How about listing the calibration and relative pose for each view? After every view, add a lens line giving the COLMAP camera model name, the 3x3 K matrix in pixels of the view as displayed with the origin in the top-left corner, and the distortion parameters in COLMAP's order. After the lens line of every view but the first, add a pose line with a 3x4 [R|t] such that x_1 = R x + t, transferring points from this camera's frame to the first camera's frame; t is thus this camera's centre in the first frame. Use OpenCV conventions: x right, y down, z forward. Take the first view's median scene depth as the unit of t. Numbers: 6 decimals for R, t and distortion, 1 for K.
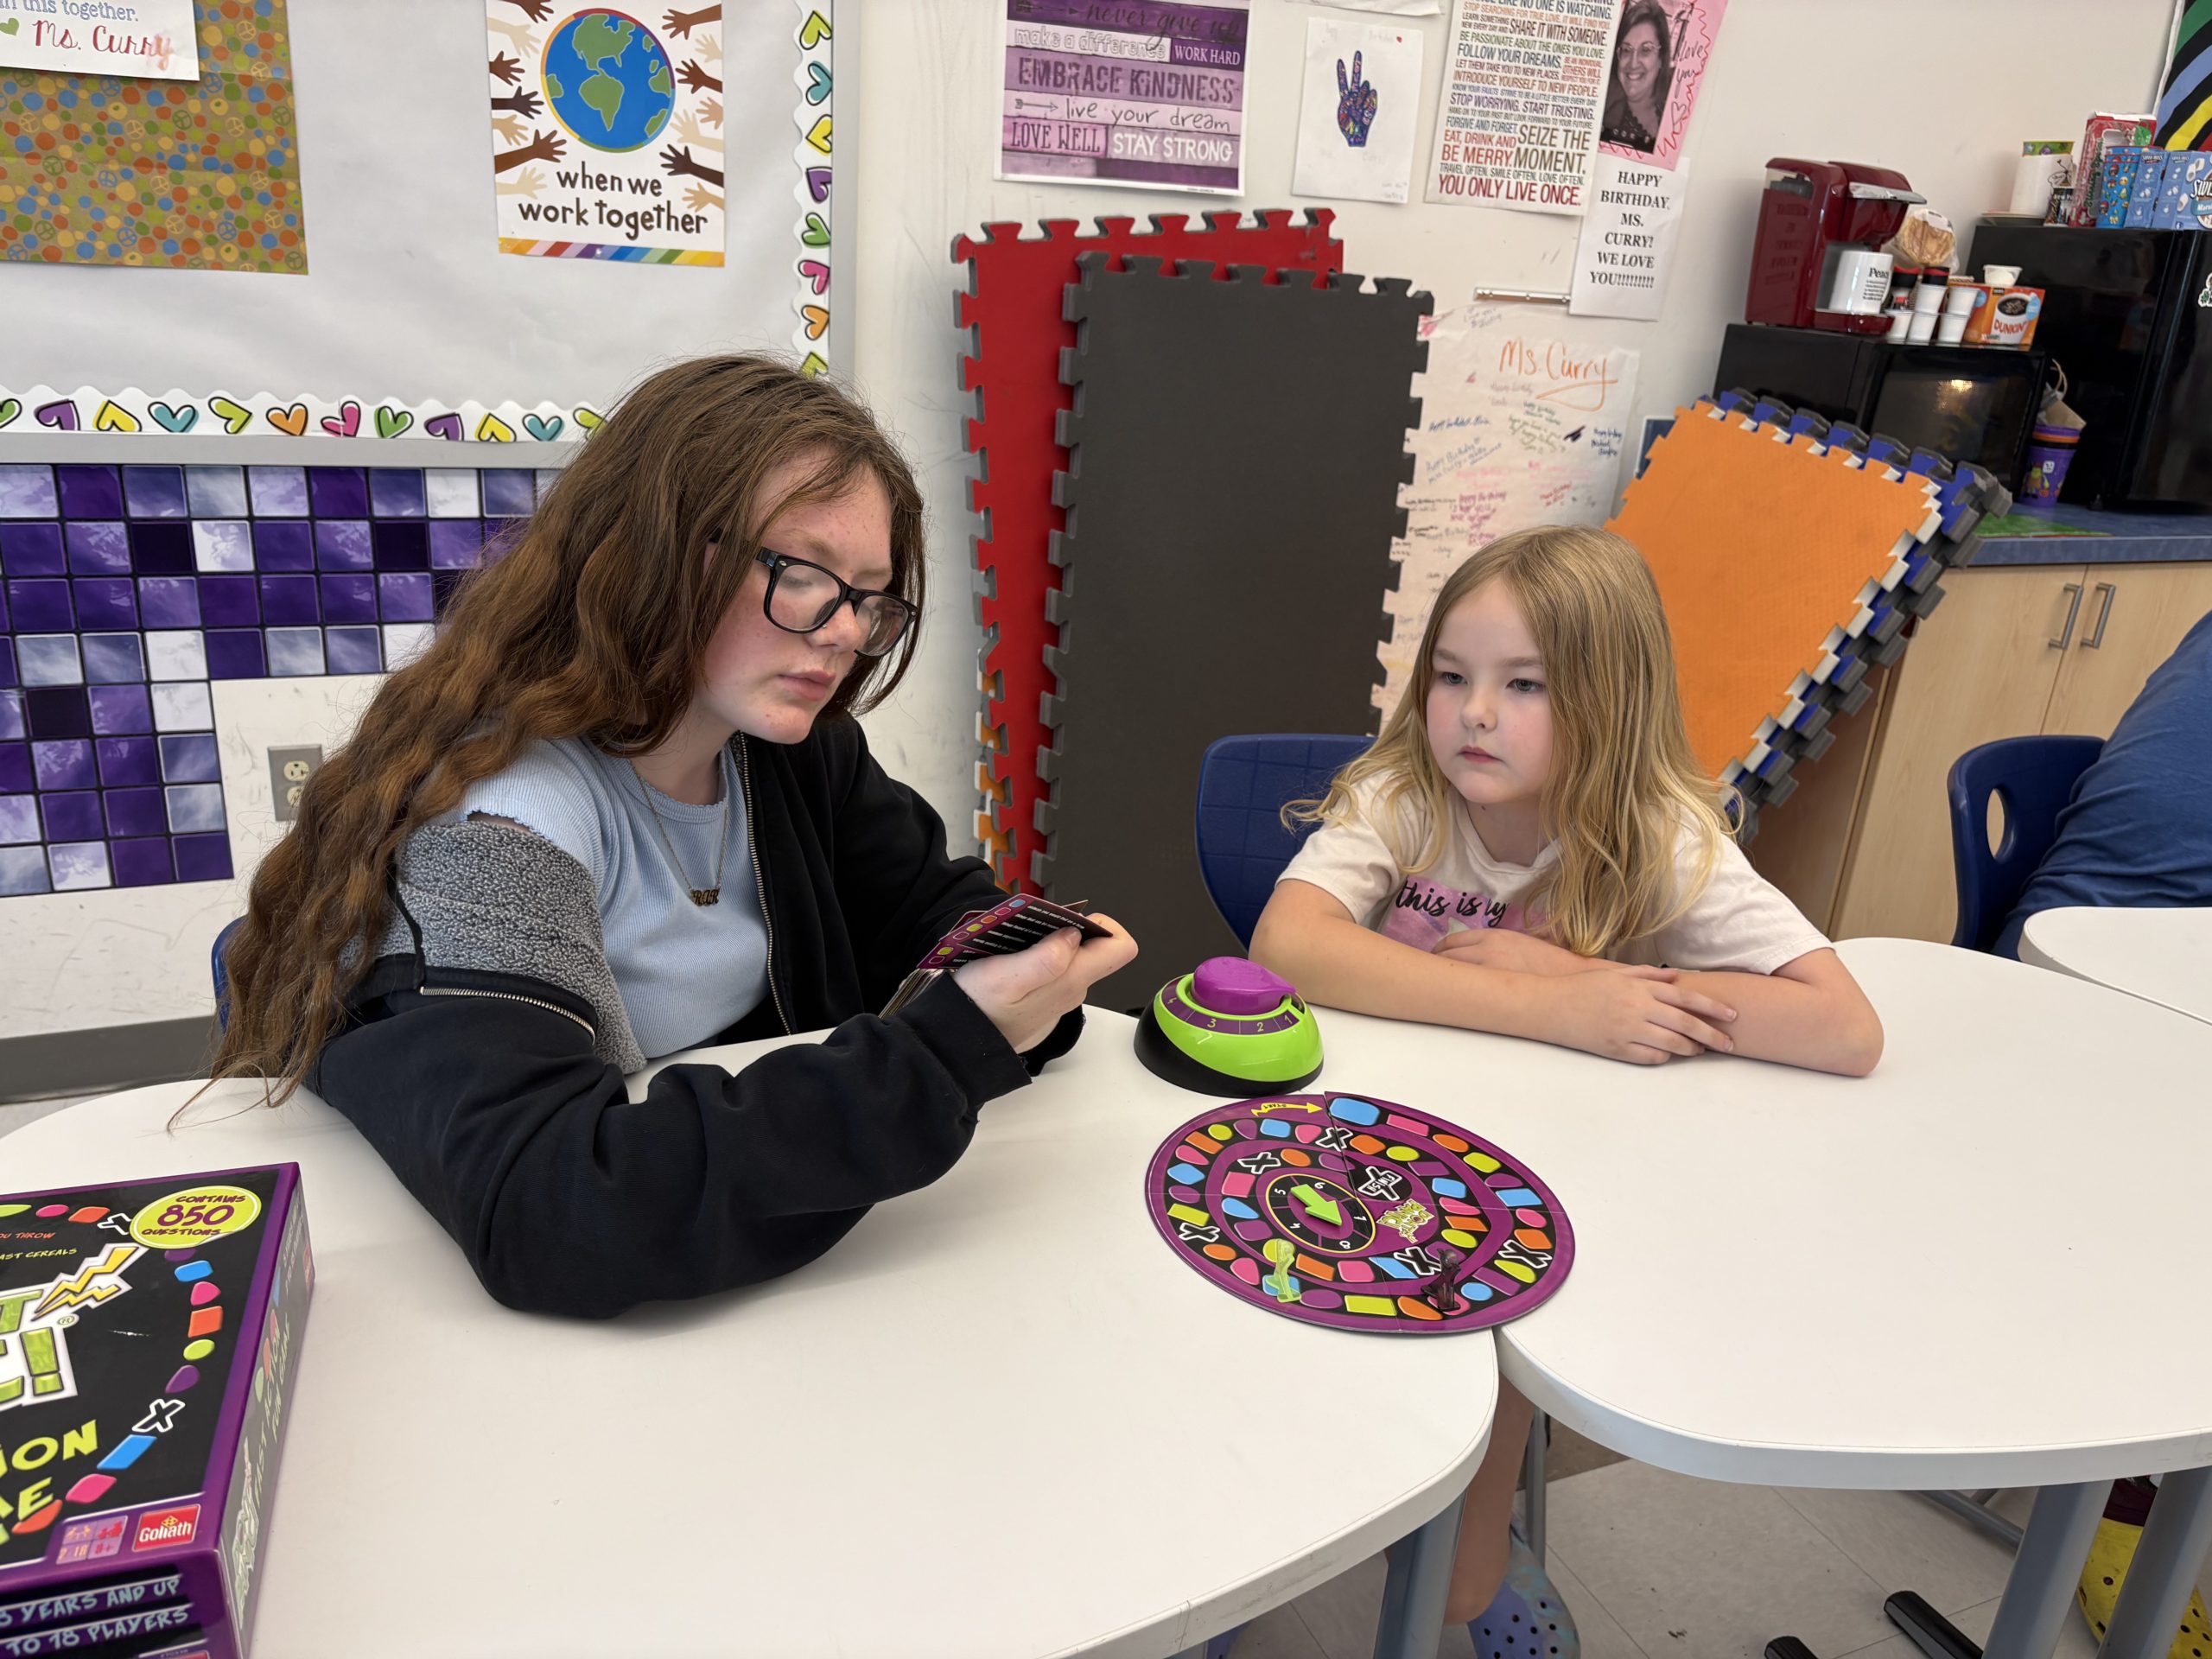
lens RADIAL K [[1702.6, 0, 1124.4], [0, 1702.6, 840.1], [0, 0, 1]] dist [0.050552, -0.059753]
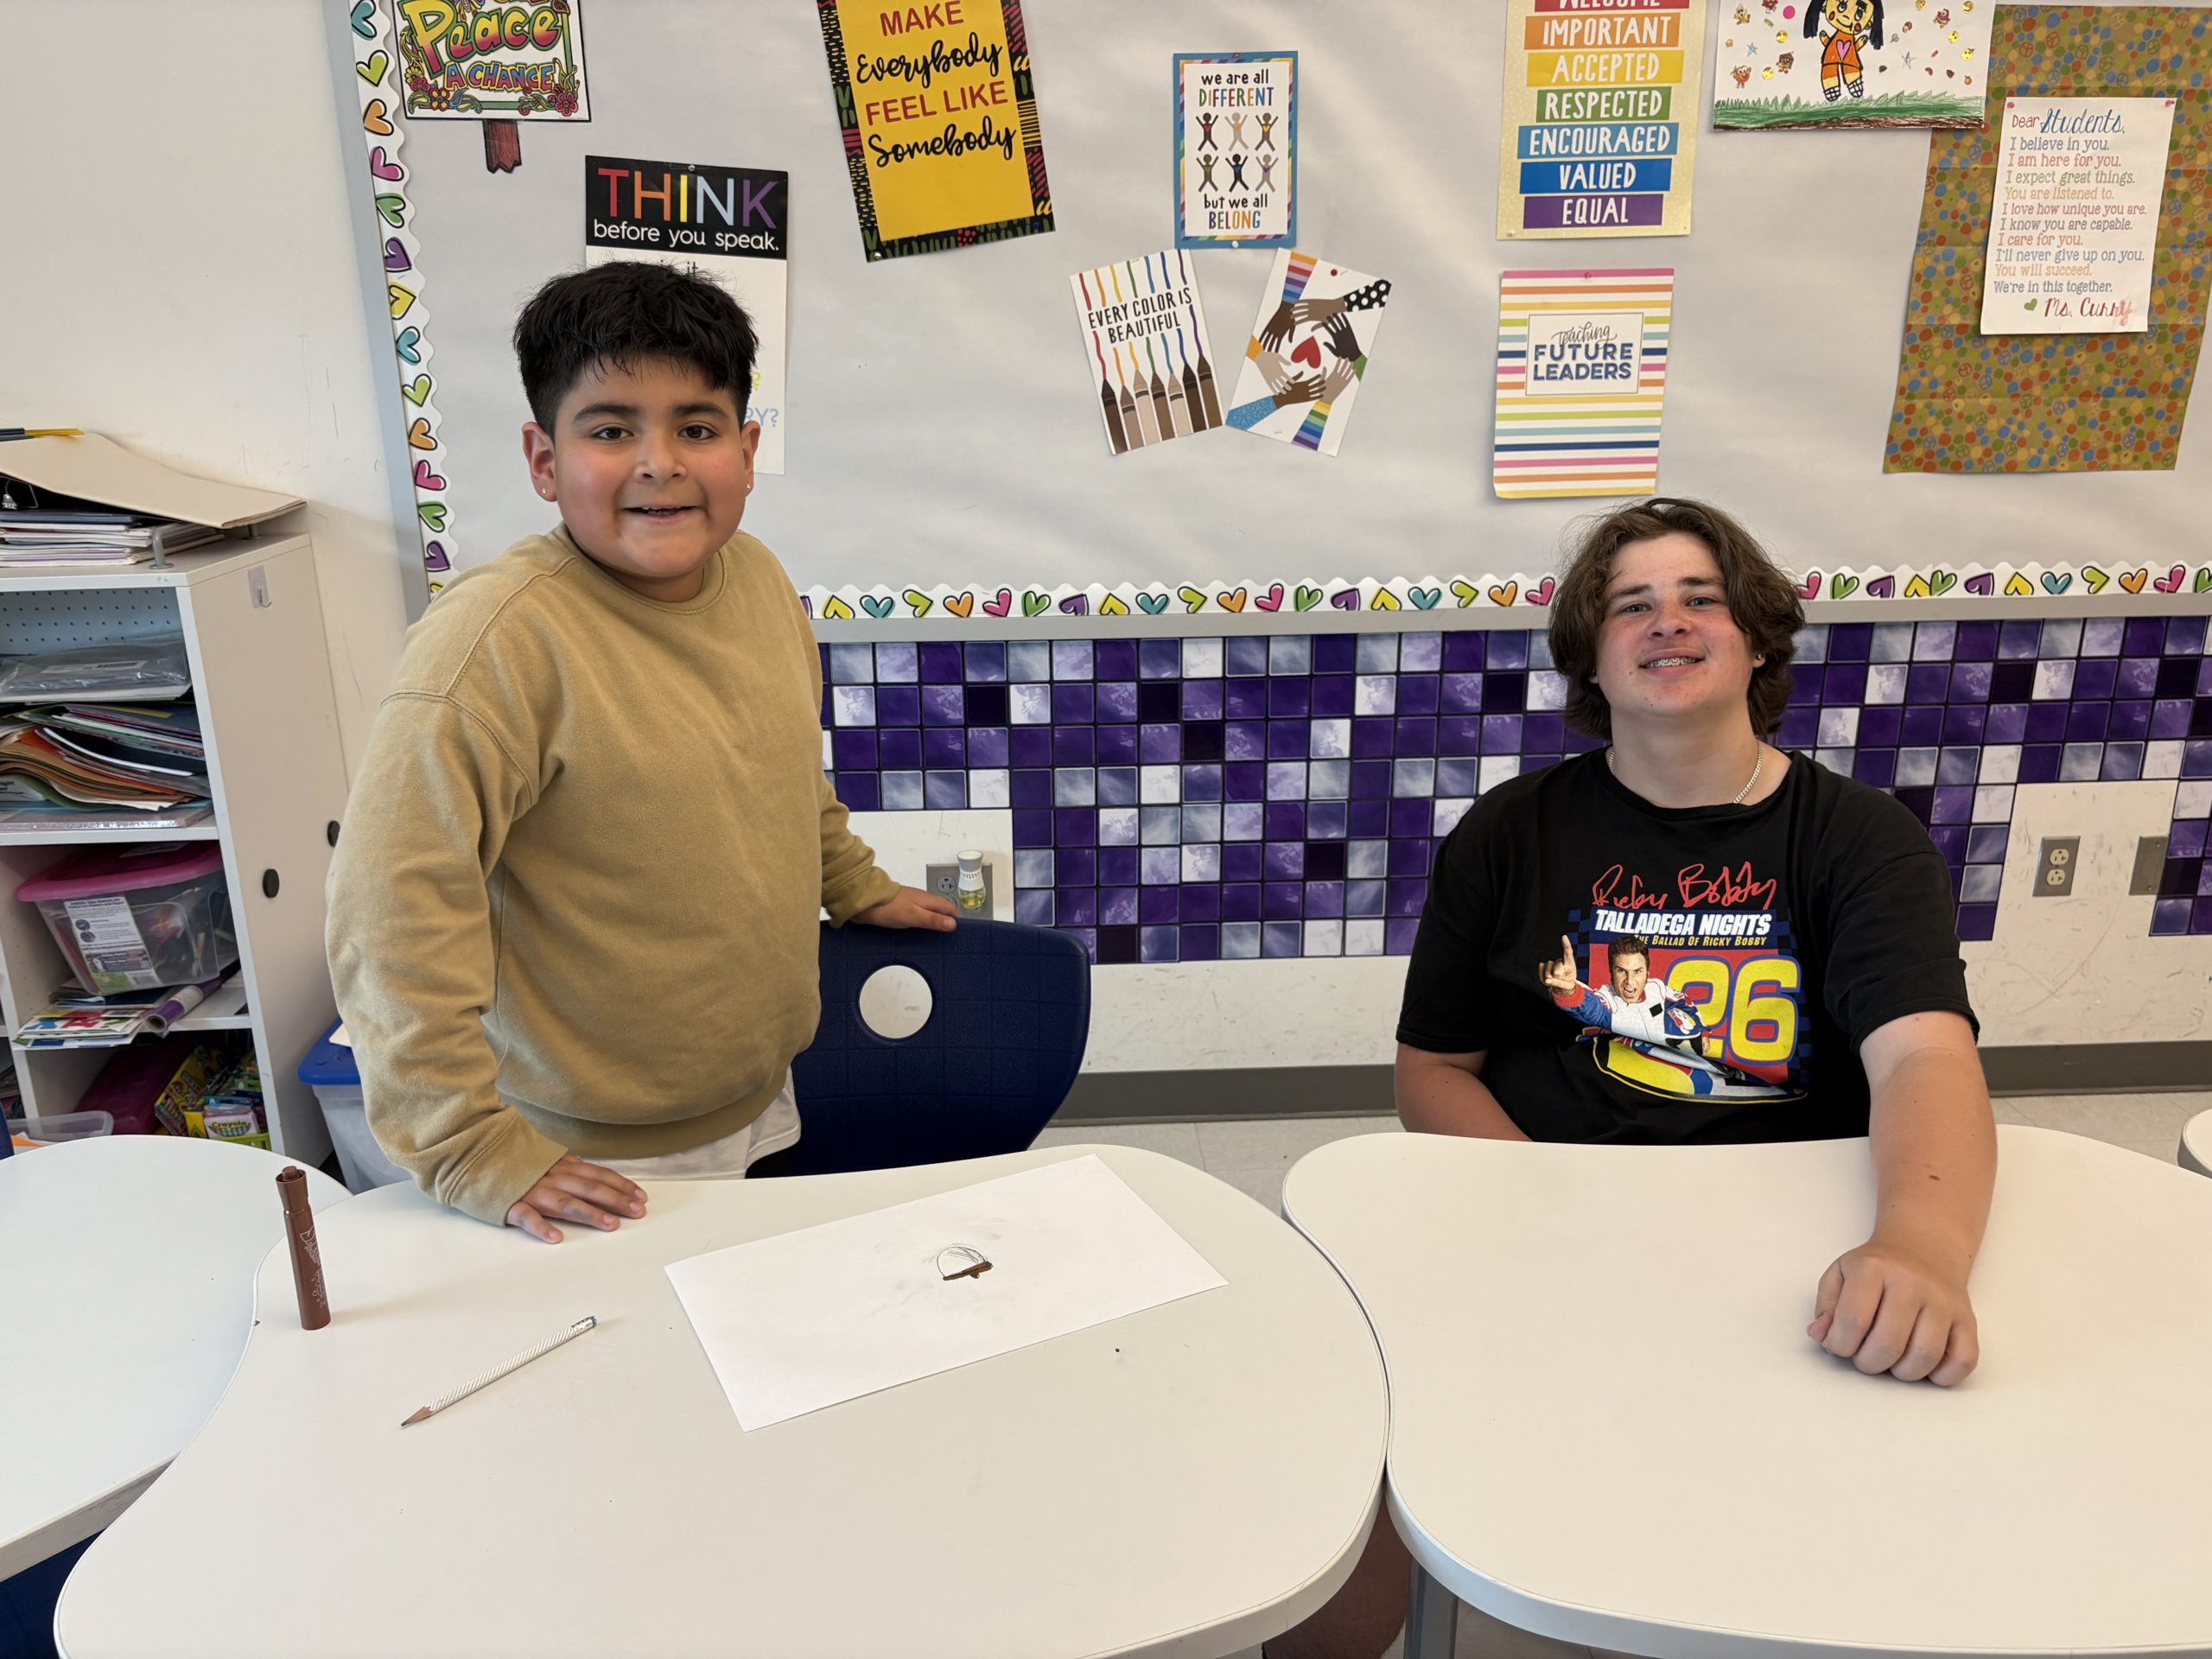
lens RADIAL K [[1535.8, 0, 1106.4], [0, 1535.8, 832.0], [0, 0, 1]] dist [0.019976, -0.001719]
pose [[0.934479, 0.019261, -0.355496, -0.673355], [-0.048877, 0.996021, -0.074516, 0.055956], [0.352646, 0.087009, 0.931703, -0.283965]]
